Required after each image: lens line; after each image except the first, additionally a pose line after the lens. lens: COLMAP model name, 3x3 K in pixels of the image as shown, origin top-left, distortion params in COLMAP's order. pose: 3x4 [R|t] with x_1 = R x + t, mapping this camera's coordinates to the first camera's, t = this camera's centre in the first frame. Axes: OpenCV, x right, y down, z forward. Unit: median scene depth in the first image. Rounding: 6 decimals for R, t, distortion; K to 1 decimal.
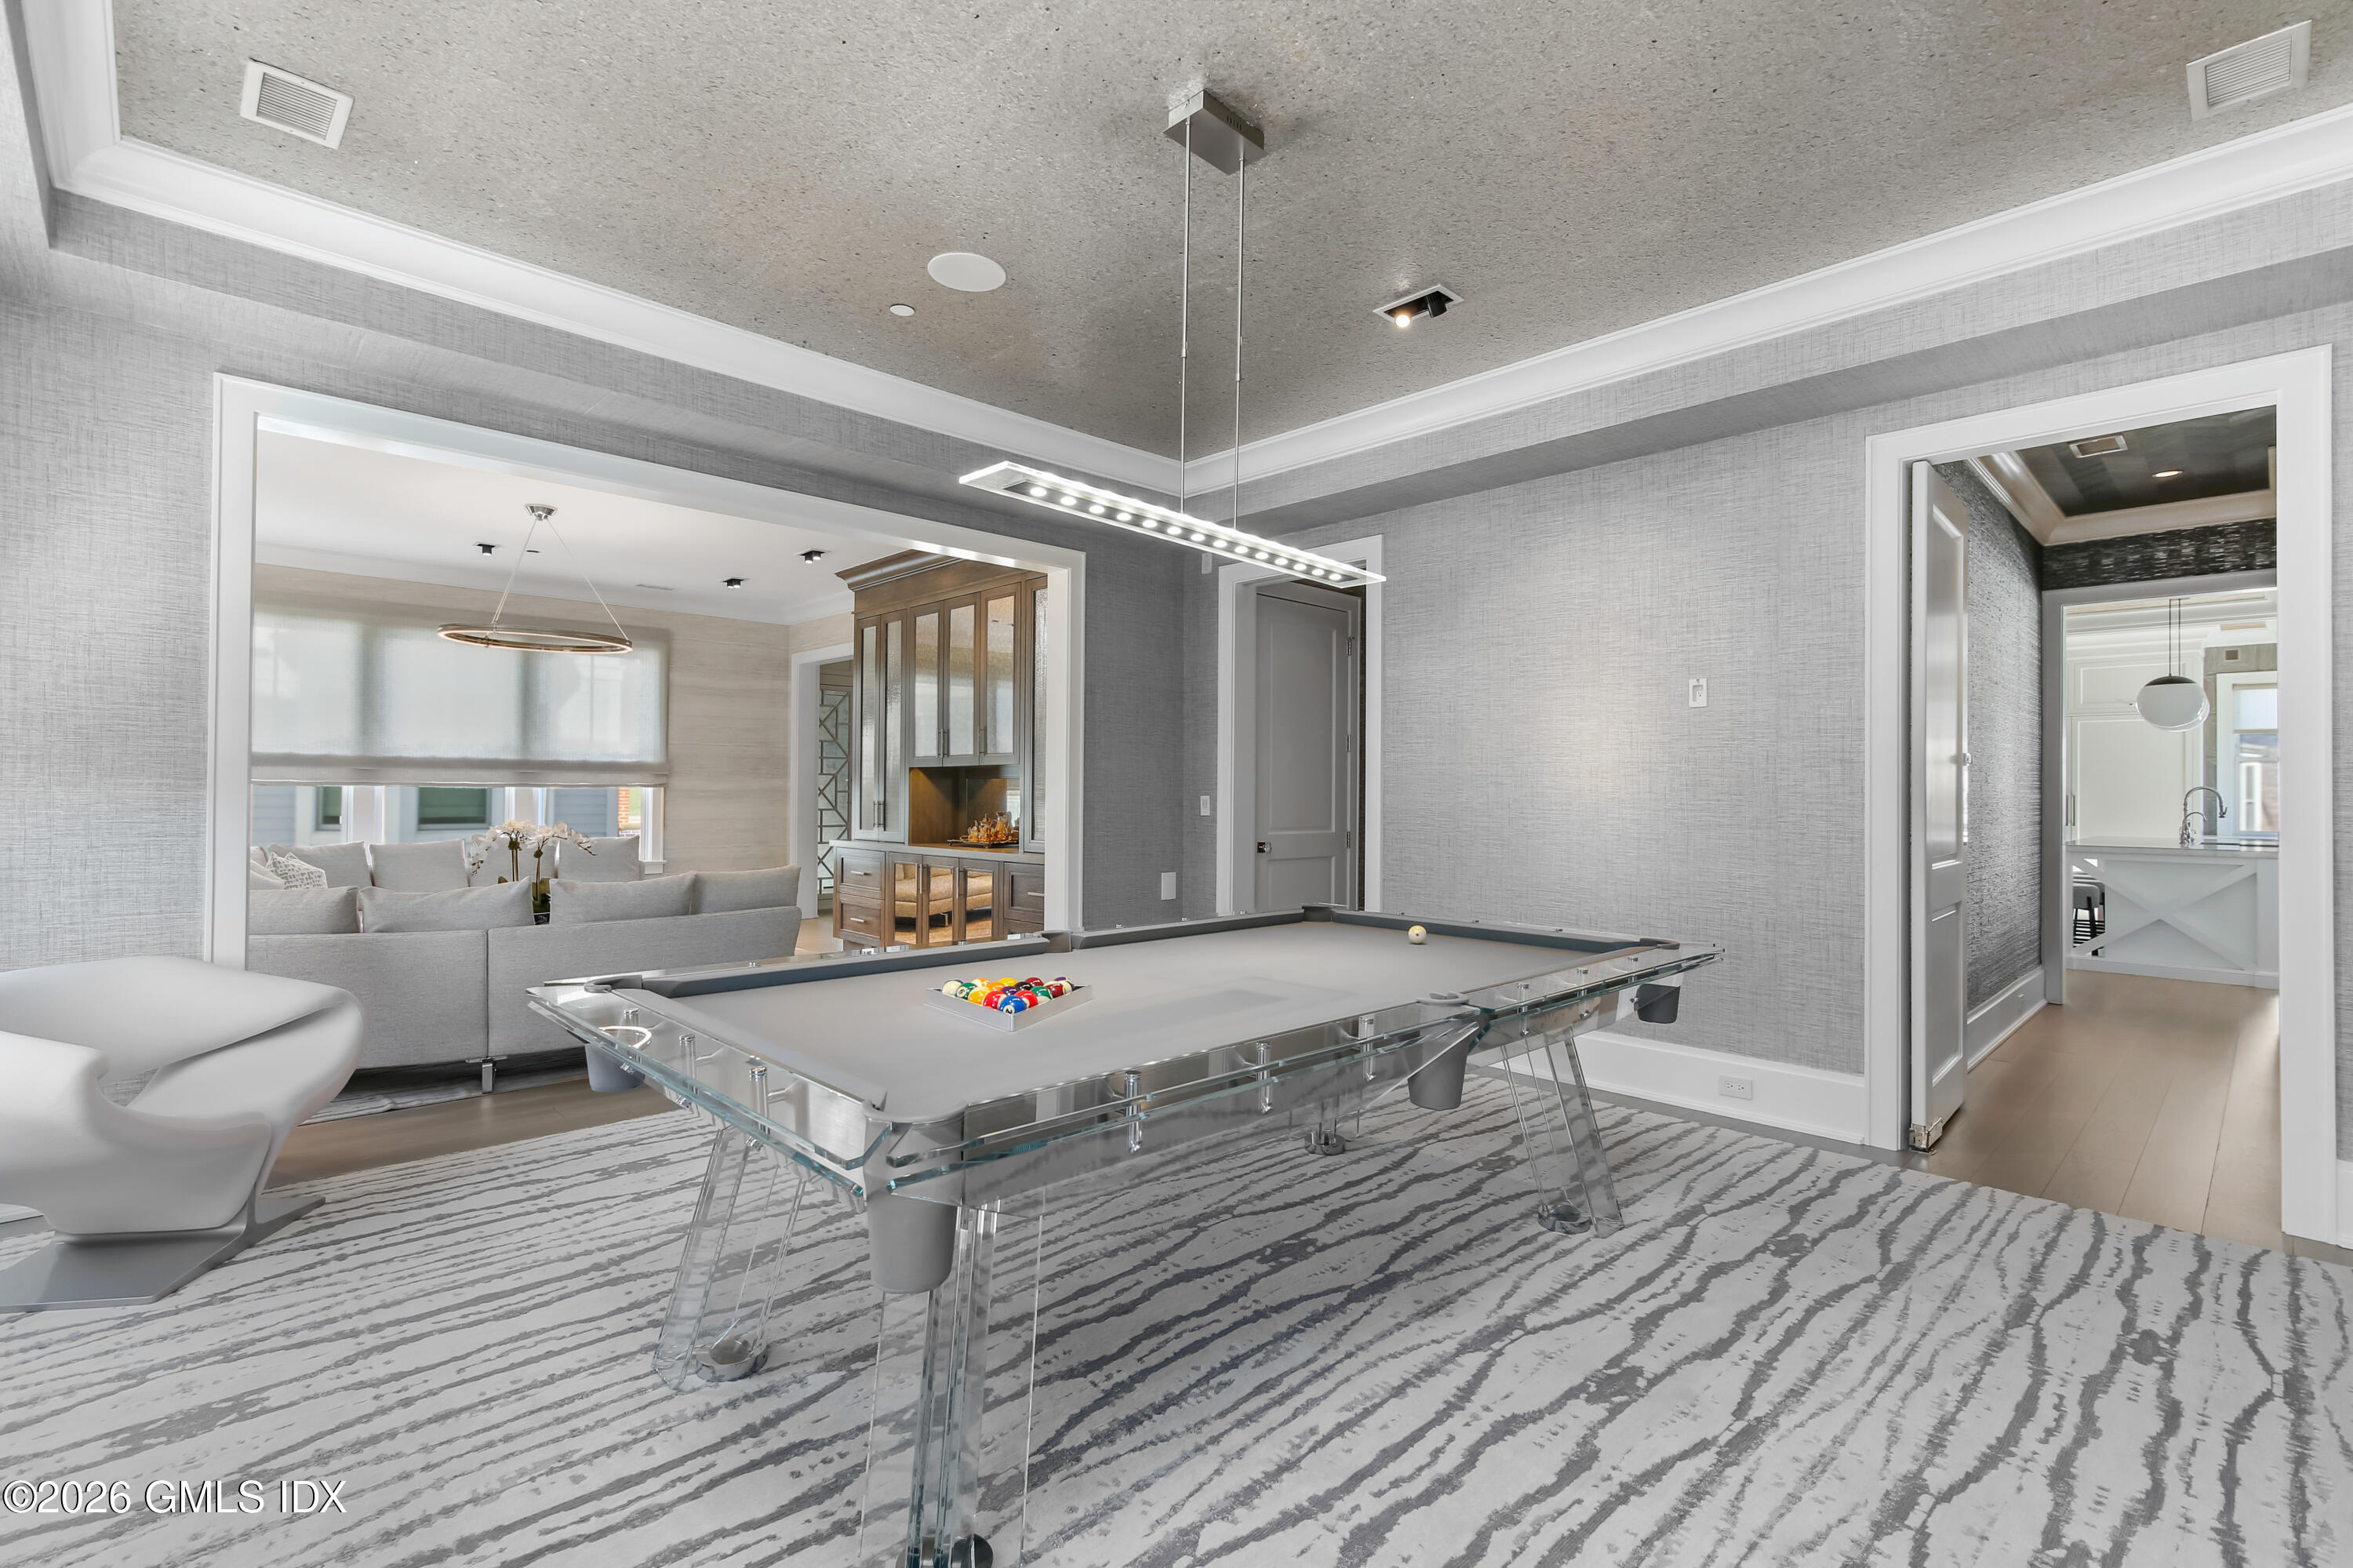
lens RADIAL K [[1056.4, 0, 1167.5], [0, 1056.4, 781.8], [0, 0, 1]] dist [0.000704, 0.000605]
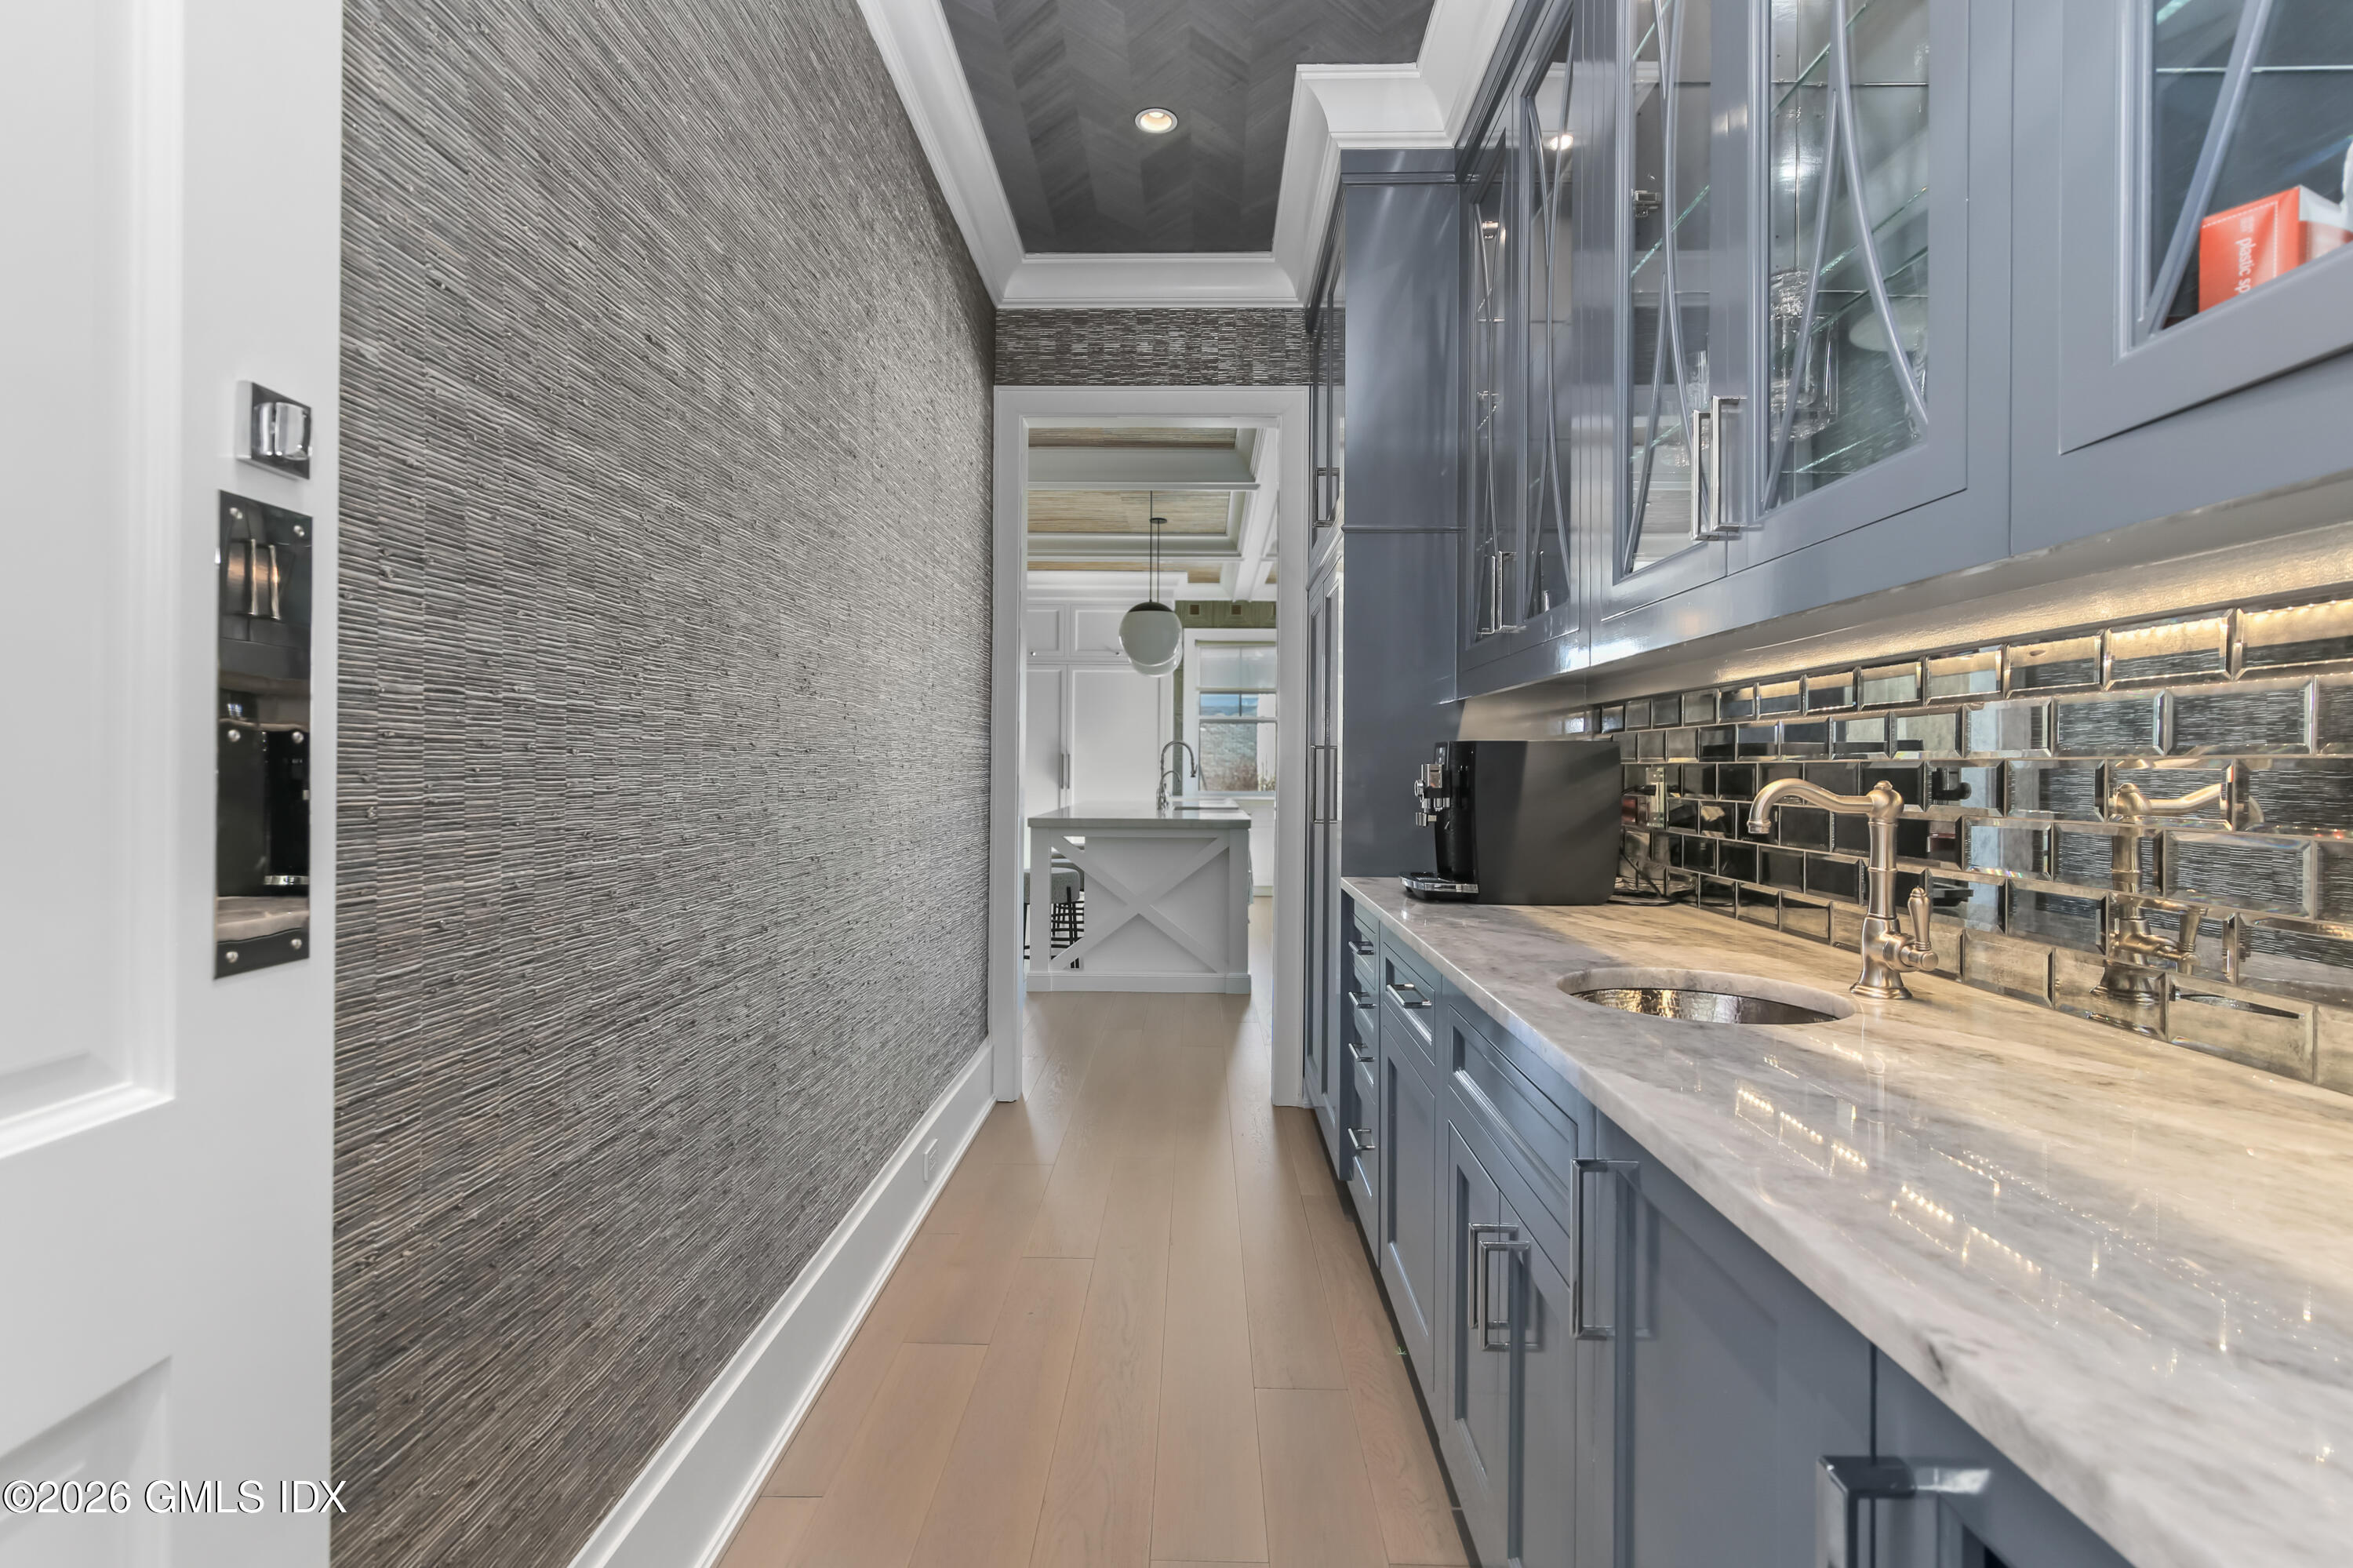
lens RADIAL K [[1079.0, 0, 1176.5], [0, 1079.0, 784.0], [0, 0, 1]] dist [-0.019222, 0.000790]
pose [[0.707294, -0.022523, 0.706561, 0.496781], [-0.007541, 0.999195, 0.039400, 0.012447], [-0.706880, -0.033196, 0.706555, 0.528036]]
